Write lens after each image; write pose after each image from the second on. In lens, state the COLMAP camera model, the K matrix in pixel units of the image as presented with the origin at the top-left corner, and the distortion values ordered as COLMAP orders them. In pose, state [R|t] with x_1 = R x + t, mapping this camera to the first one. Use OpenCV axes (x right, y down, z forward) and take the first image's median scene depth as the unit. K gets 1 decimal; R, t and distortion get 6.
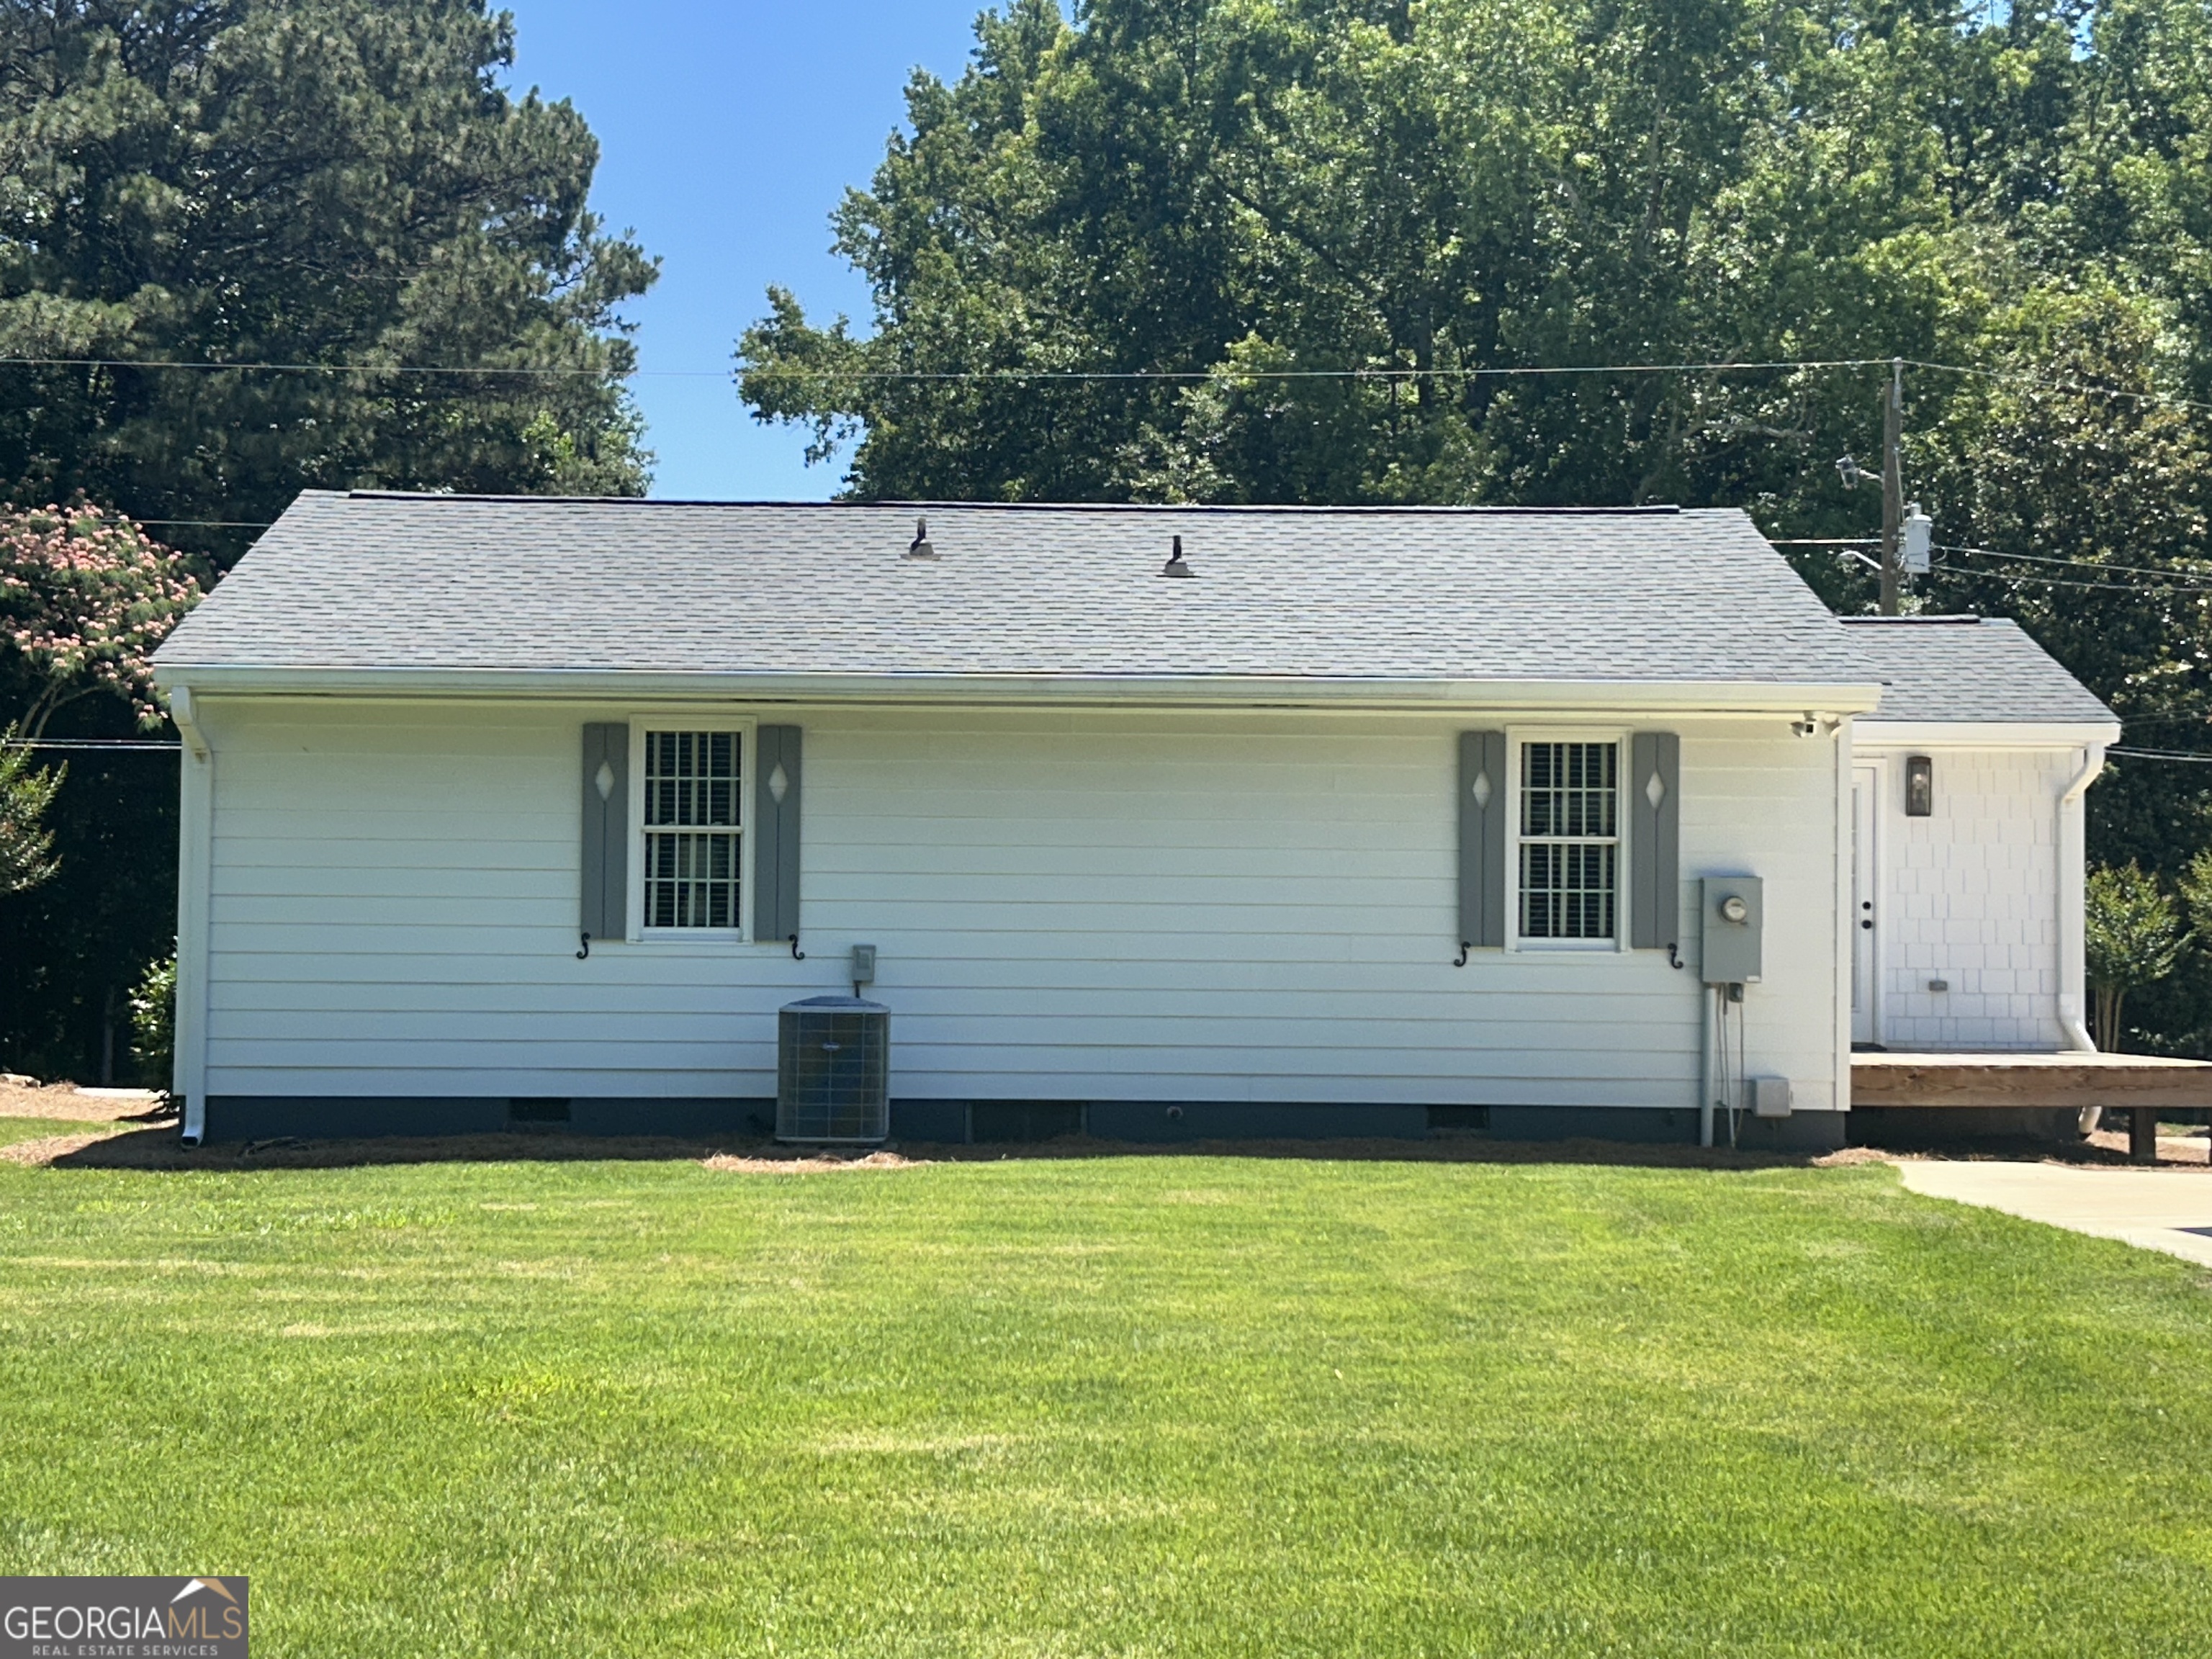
lens RADIAL K [[3391.2, 0, 1106.0], [0, 3391.2, 829.5], [0, 0, 1]] dist [0.315420, -1.456633]
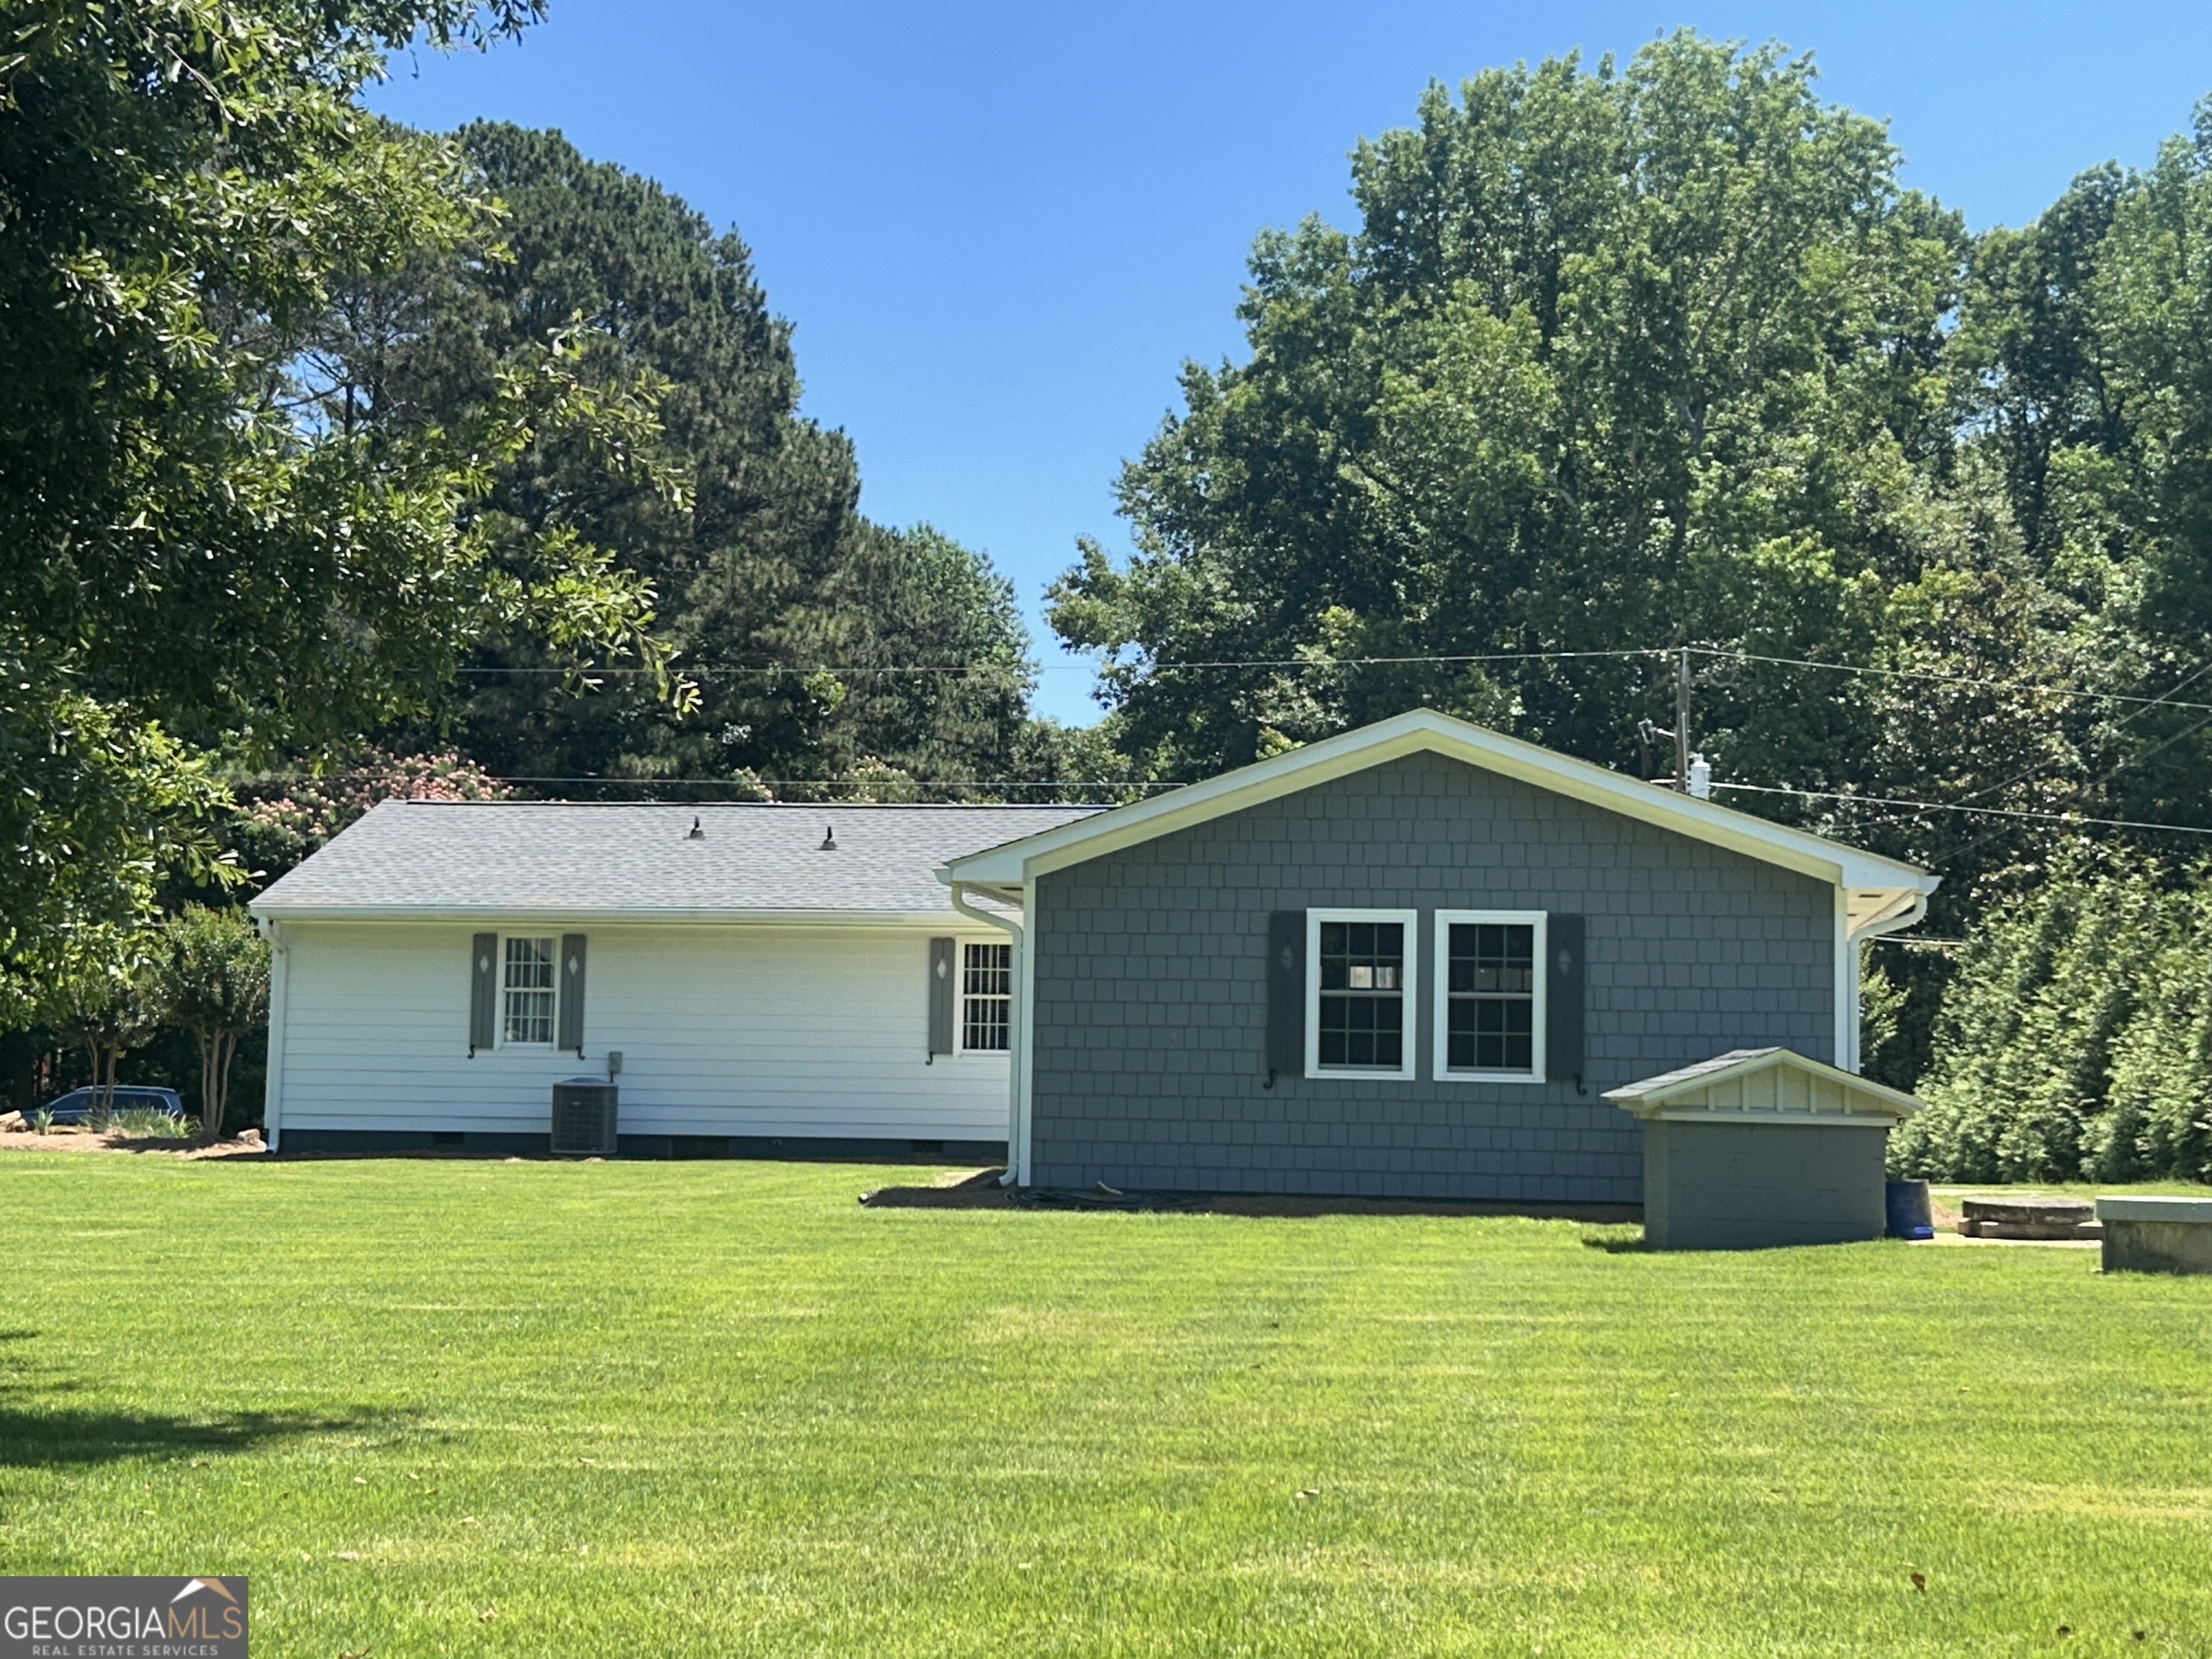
lens RADIAL K [[3391.2, 0, 1106.0], [0, 3391.2, 829.5], [0, 0, 1]] dist [0.315420, -1.456633]
pose [[0.986820, -0.003394, -0.161787, 0.188190], [-0.004319, 0.998871, -0.047300, -0.000274], [0.161764, 0.047375, 0.985692, -0.308575]]
